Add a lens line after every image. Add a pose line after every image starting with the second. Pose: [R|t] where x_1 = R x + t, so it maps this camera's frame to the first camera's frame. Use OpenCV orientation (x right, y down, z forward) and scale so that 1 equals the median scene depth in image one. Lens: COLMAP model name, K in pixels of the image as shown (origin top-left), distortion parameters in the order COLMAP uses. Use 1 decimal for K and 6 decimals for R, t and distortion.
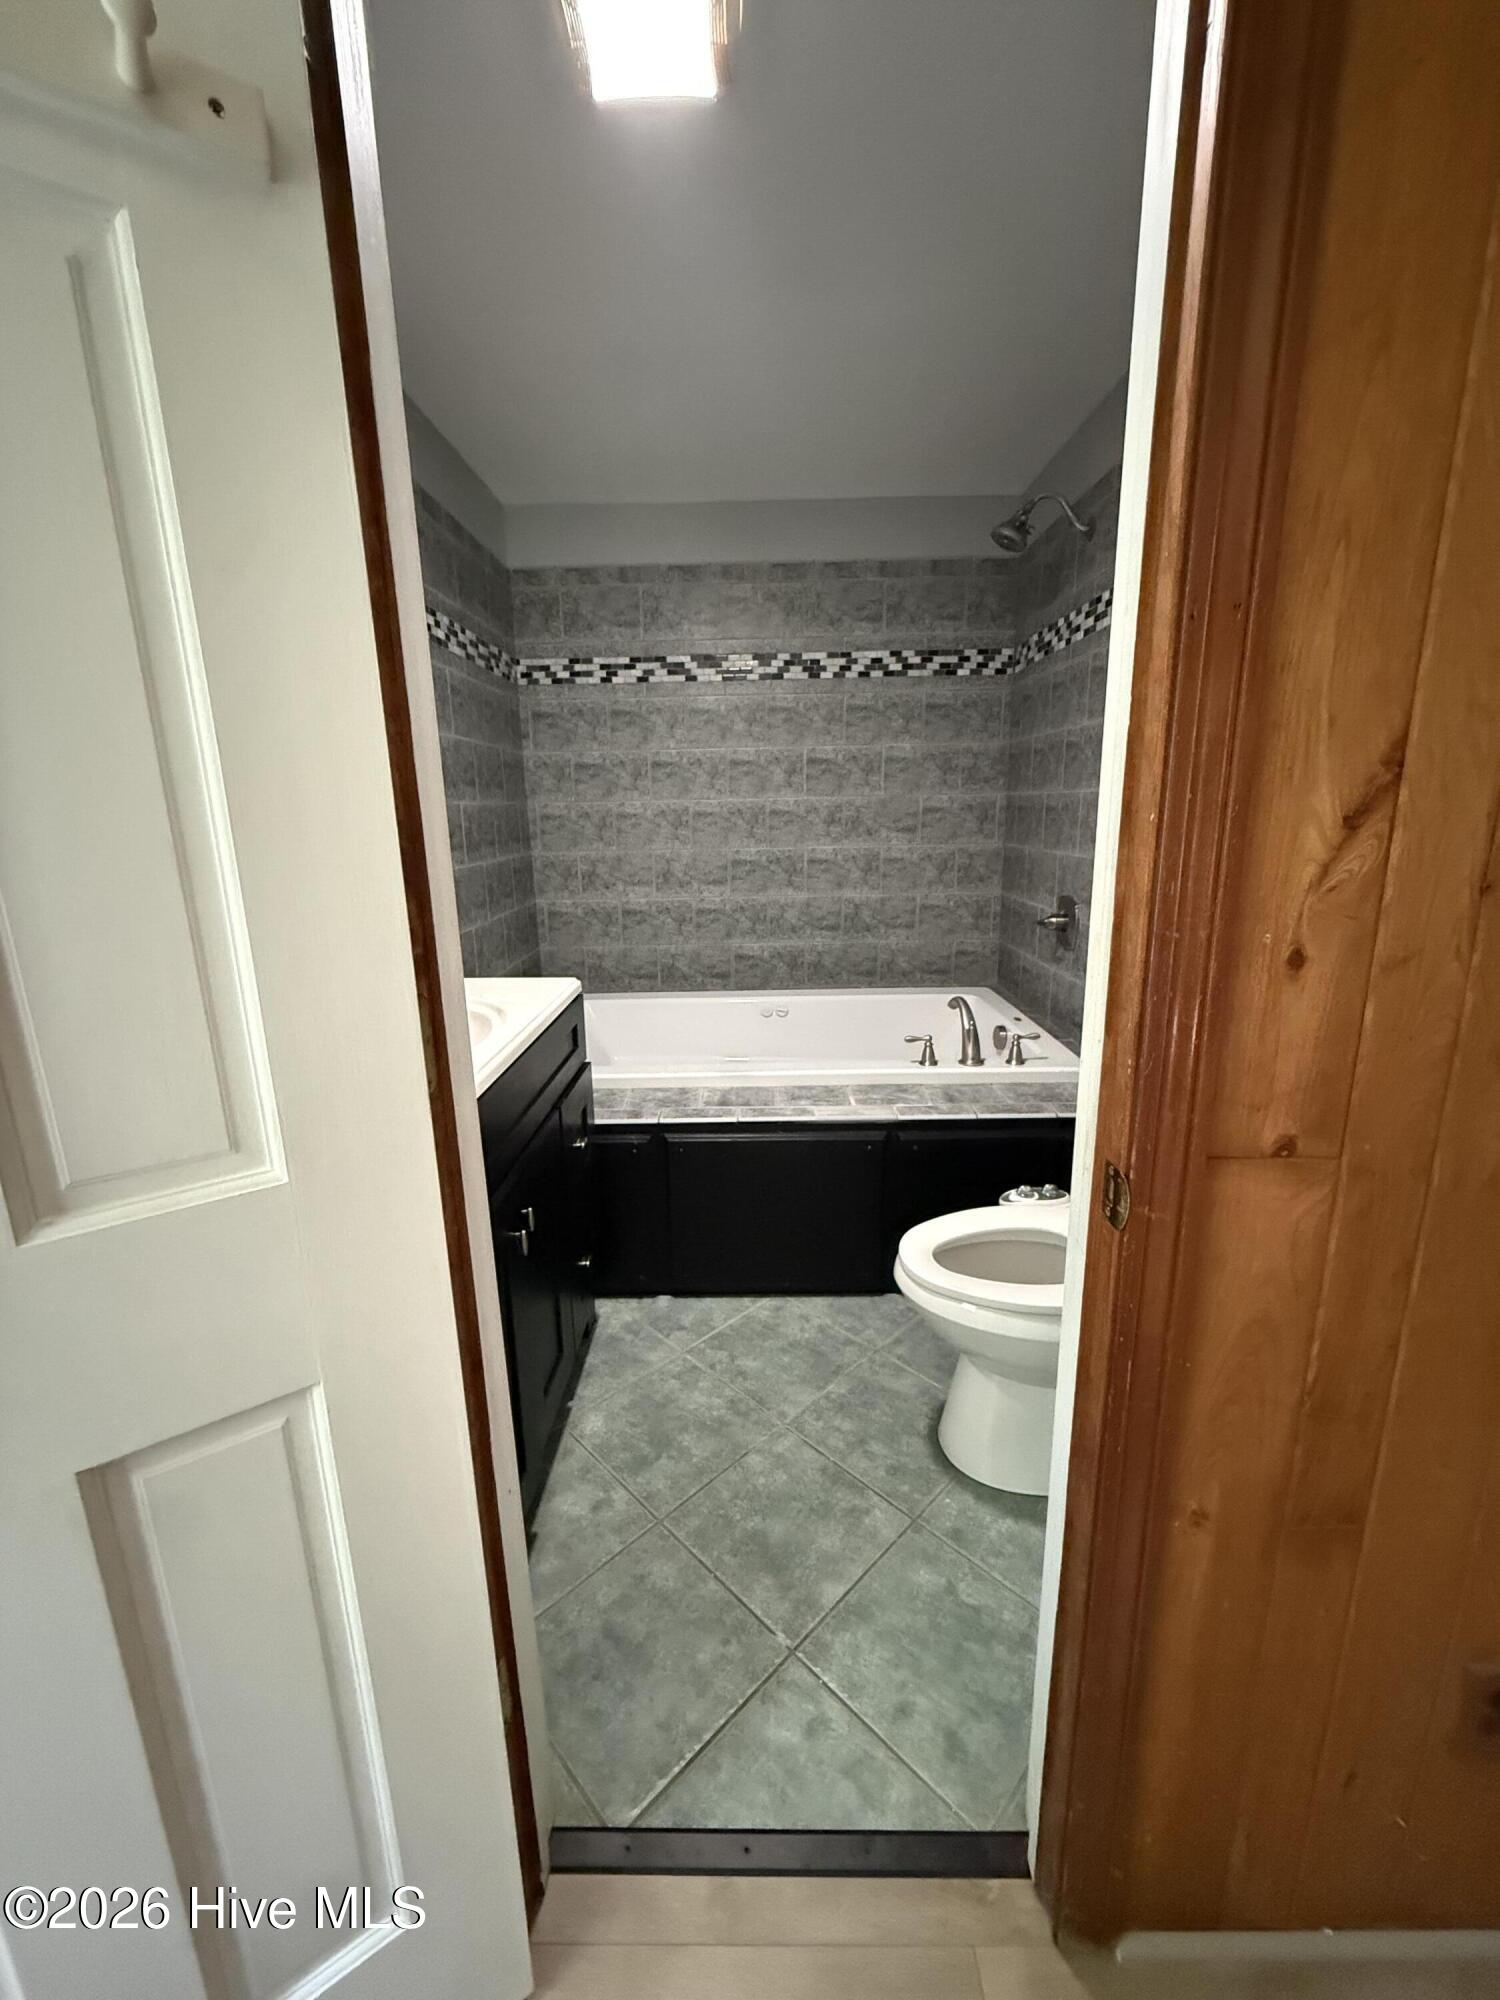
lens RADIAL K [[792.8, 0, 750.8], [0, 792.8, 994.5], [0, 0, 1]] dist [-0.002761, 0.000759]
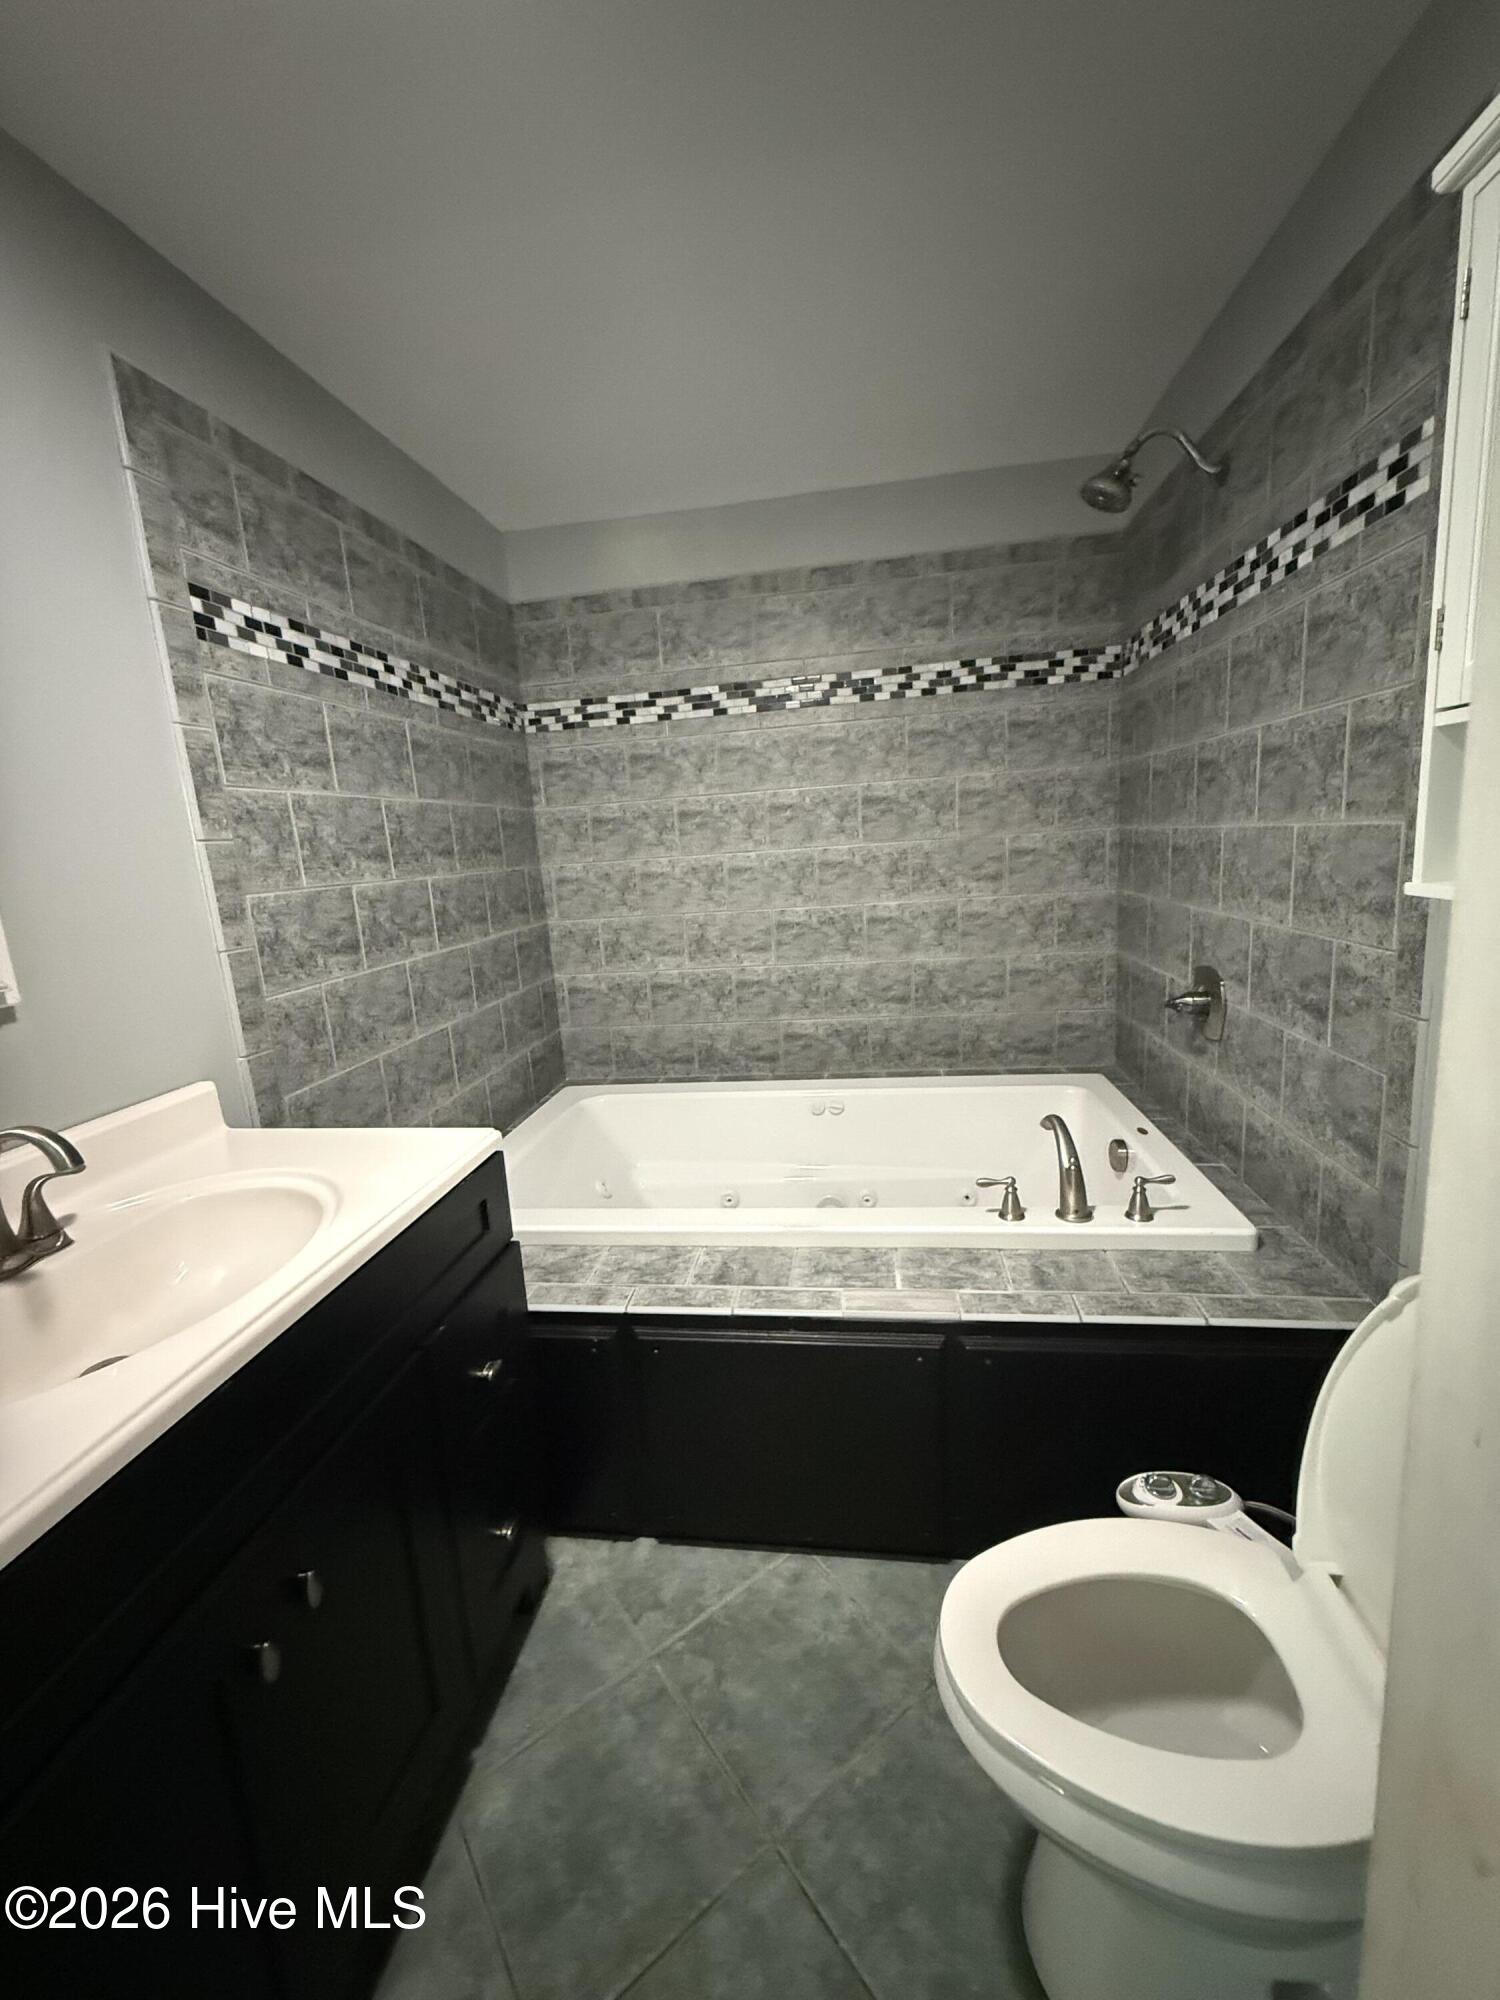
lens RADIAL K [[792.8, 0, 750.8], [0, 792.8, 994.5], [0, 0, 1]] dist [-0.002761, 0.000759]
pose [[0.990033, -0.022187, -0.139074, 0.068698], [0.017009, 0.999121, -0.038305, -0.065655], [0.139802, 0.035557, 0.989541, 0.181005]]
